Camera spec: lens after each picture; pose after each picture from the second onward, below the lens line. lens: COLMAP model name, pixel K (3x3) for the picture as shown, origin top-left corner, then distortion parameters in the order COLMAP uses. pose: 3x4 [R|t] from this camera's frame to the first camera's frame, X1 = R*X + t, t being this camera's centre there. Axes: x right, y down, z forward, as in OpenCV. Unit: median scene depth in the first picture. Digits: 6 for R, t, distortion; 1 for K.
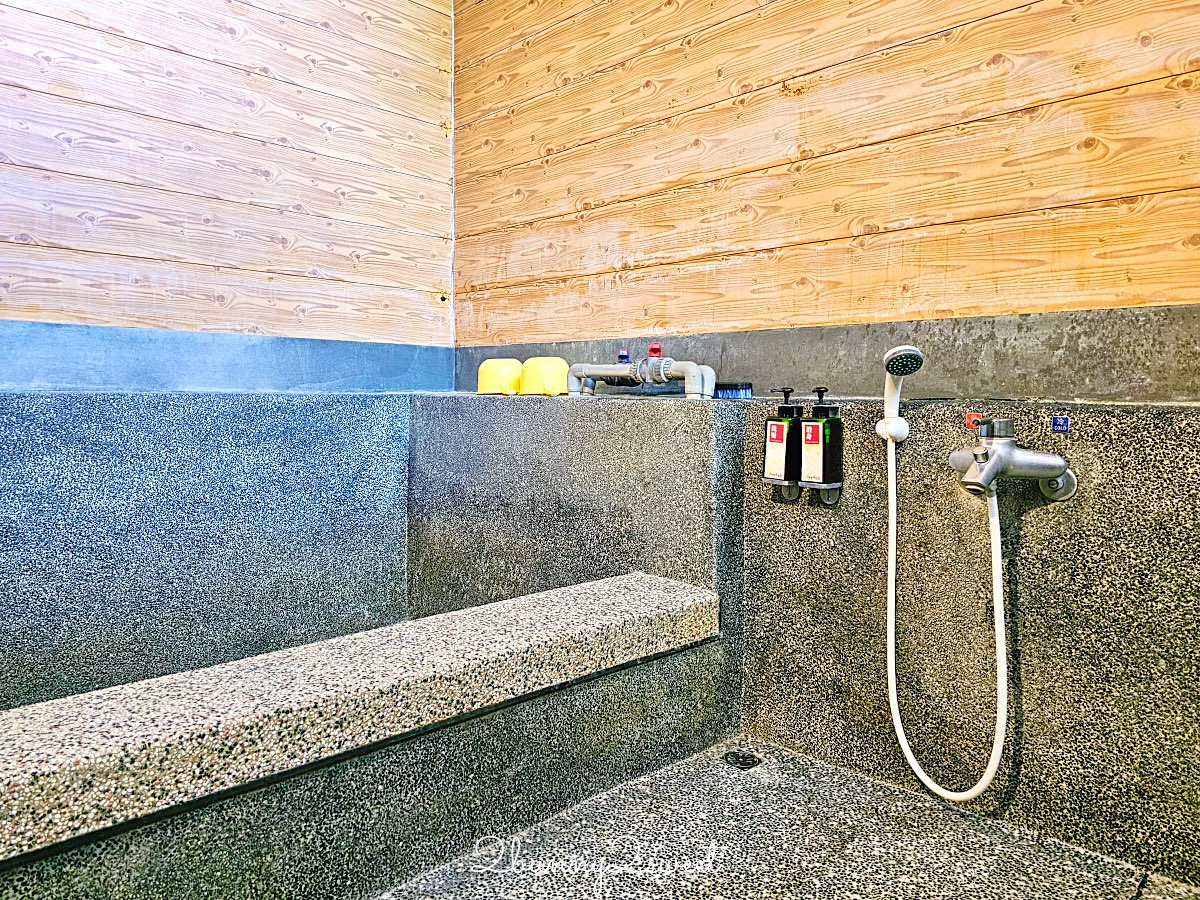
lens RADIAL K [[857.5, 0, 588.2], [0, 857.5, 423.3], [0, 0, 1]] dist [0.071433, -0.075488]
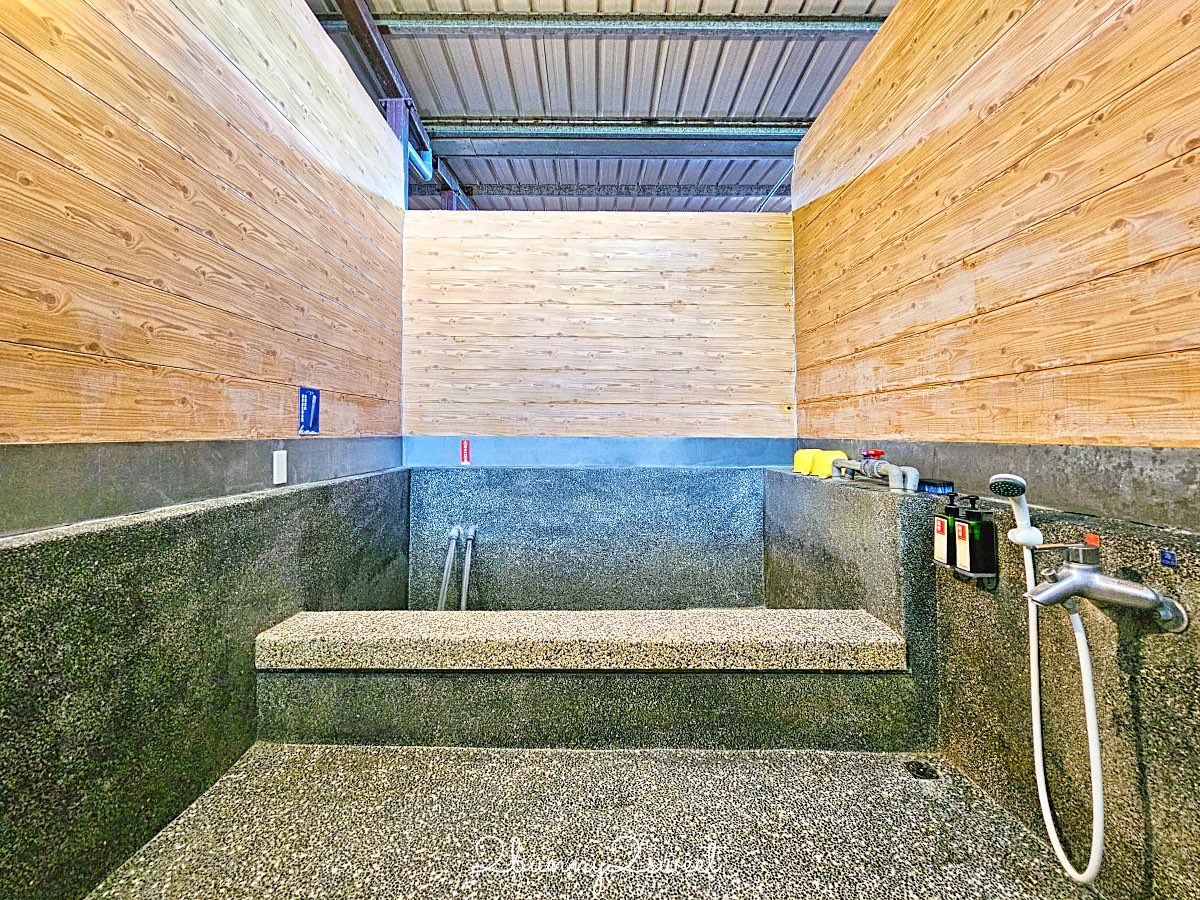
lens RADIAL K [[536.0, 0, 573.7], [0, 536.0, 408.0], [0, 0, 1]] dist [-0.001327, 0.000366]
pose [[0.700500, -0.042493, -0.712386, 0.412159], [-0.013417, 0.997265, -0.072679, -0.102253], [0.713526, 0.060469, 0.698014, 0.006076]]
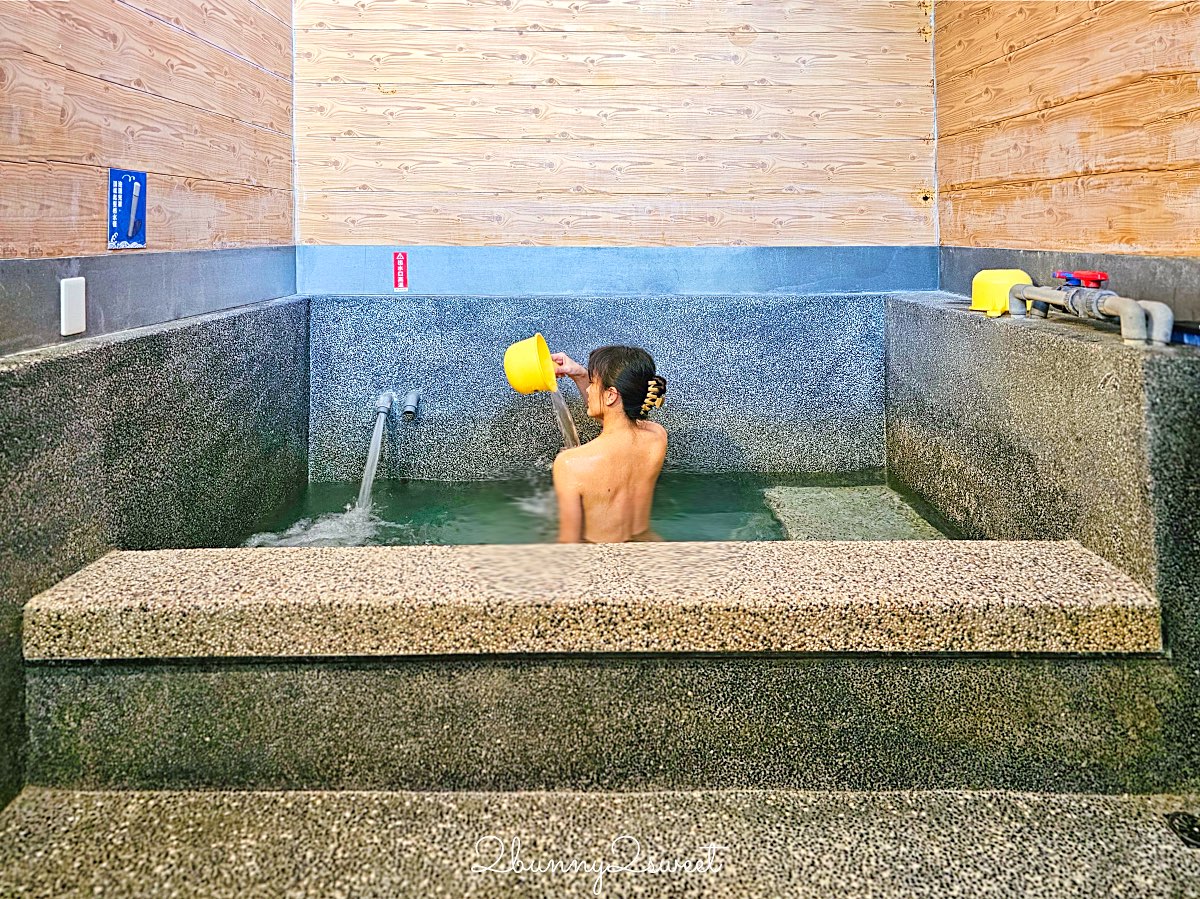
lens RADIAL K [[793.1, 0, 583.6], [0, 793.1, 223.1], [0, 0, 1]] dist [0.026909, -0.005565]
pose [[0.716443, -0.024180, -0.697226, 0.301632], [-0.010105, 0.998935, -0.045027, -0.111214], [0.697572, 0.039305, 0.715436, 0.089004]]
